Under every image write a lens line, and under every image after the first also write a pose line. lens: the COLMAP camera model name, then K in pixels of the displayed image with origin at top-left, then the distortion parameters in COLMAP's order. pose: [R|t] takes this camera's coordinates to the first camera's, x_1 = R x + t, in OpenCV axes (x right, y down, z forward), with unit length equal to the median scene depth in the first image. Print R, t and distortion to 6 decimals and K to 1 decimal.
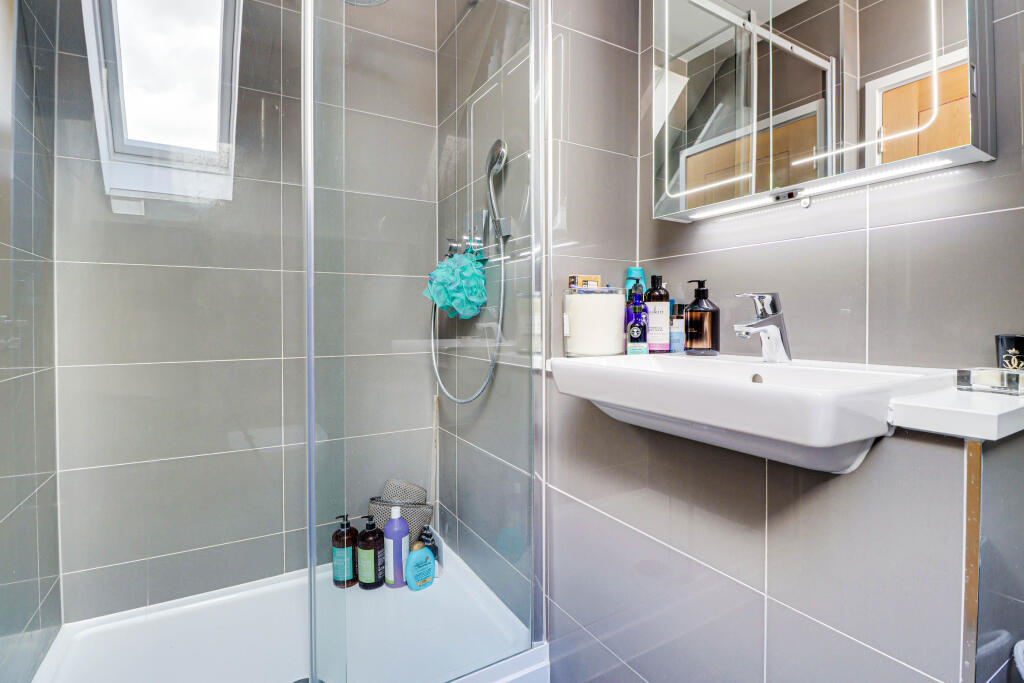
lens RADIAL K [[486.1, 0, 513.9], [0, 486.1, 335.5], [0, 0, 1]] dist [-0.000231, -0.010538]
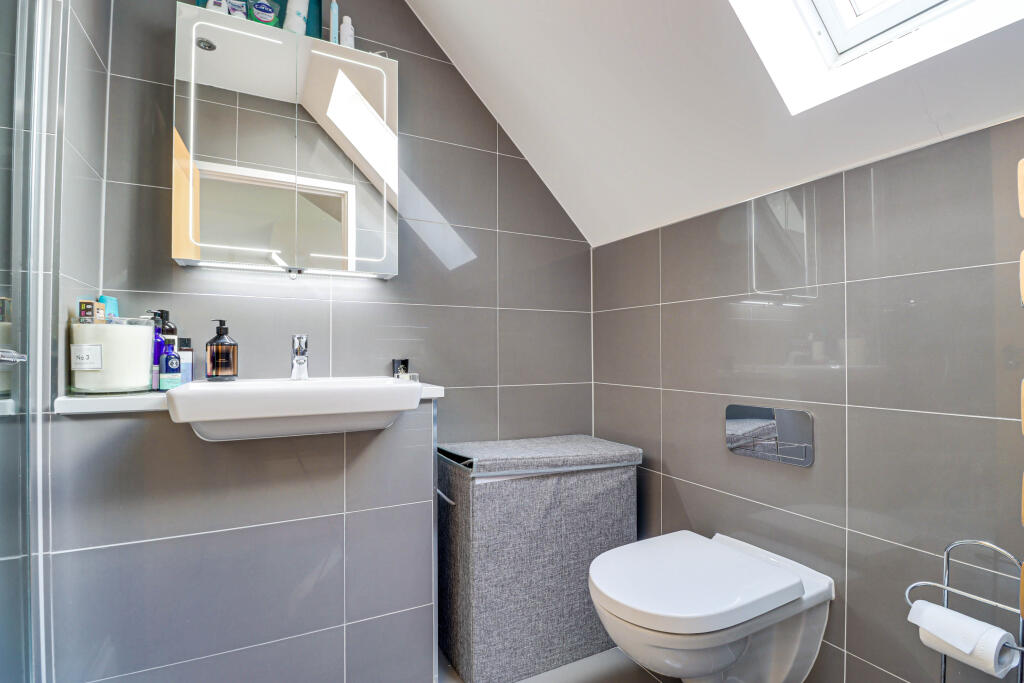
lens RADIAL K [[499.7, 0, 512.0], [0, 499.7, 341.5], [0, 0, 1]] dist [-0.001142, -0.000282]
pose [[0.066233, 0.021172, 0.997580, -0.830698], [0.025840, 0.999403, -0.022926, -0.011098], [-0.997470, 0.027296, 0.065646, 0.187144]]
